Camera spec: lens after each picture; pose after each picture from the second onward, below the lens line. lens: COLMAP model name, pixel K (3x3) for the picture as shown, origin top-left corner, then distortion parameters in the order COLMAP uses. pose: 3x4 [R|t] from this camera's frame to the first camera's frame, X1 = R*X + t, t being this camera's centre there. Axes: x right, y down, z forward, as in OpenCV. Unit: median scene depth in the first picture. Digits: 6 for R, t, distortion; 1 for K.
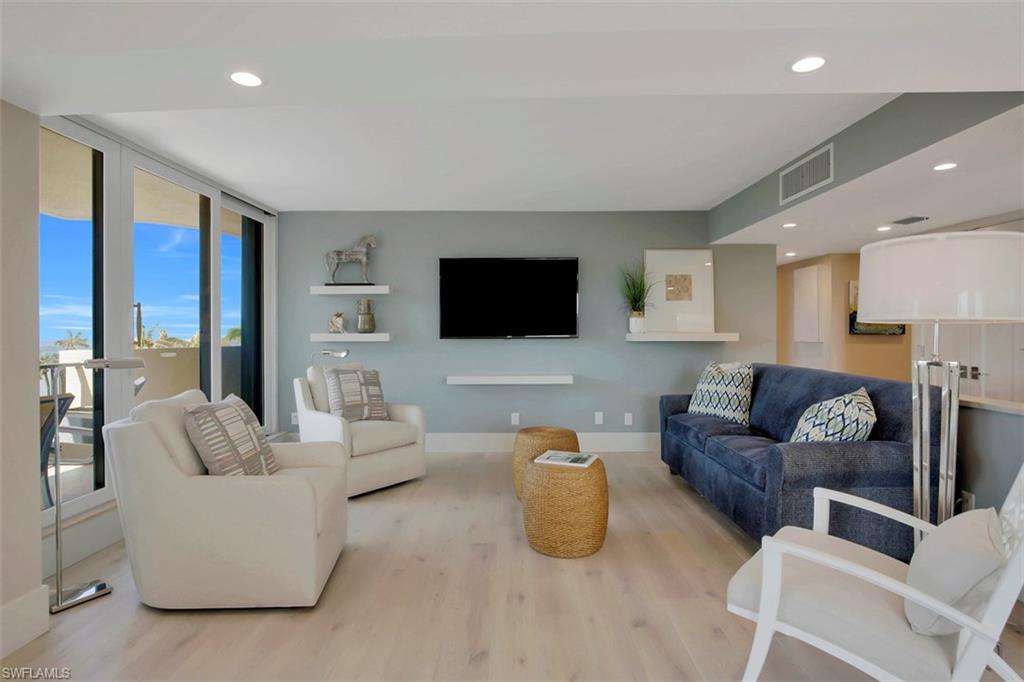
lens RADIAL K [[524.9, 0, 512.0], [0, 524.9, 341.0], [0, 0, 1]] dist [-0.021201, -0.000130]
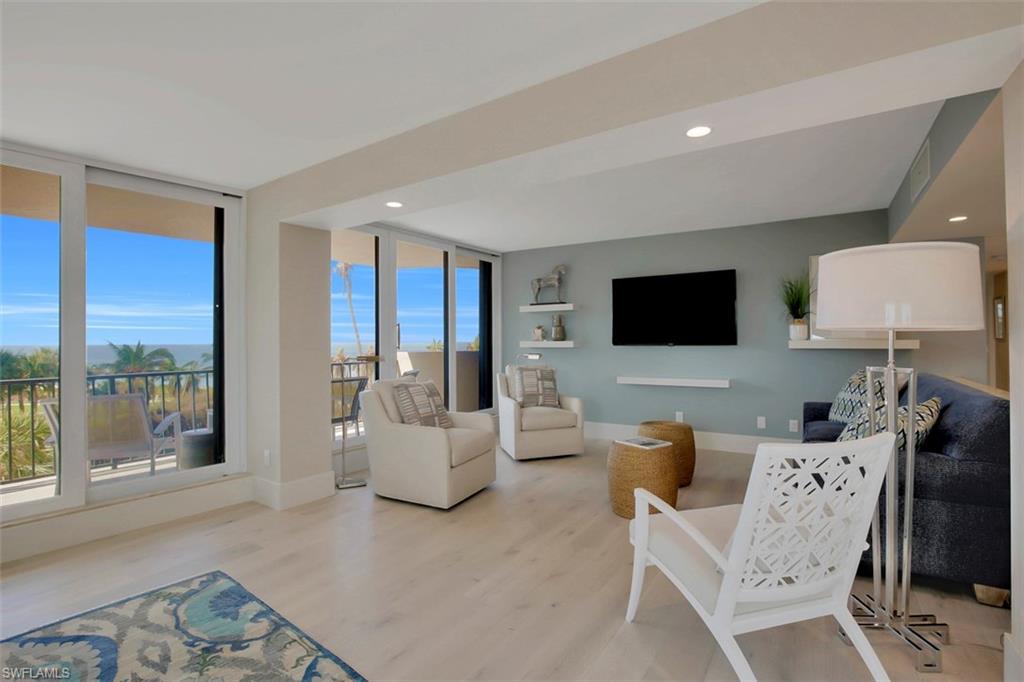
lens RADIAL K [[495.6, 0, 507.3], [0, 495.6, 343.8], [0, 0, 1]] dist [-0.033205, 0.001025]
pose [[0.840015, 0.000308, -0.542563, 0.296919], [-0.004555, 0.999969, -0.006484, 0.000327], [0.542544, 0.007918, 0.839990, -0.097078]]
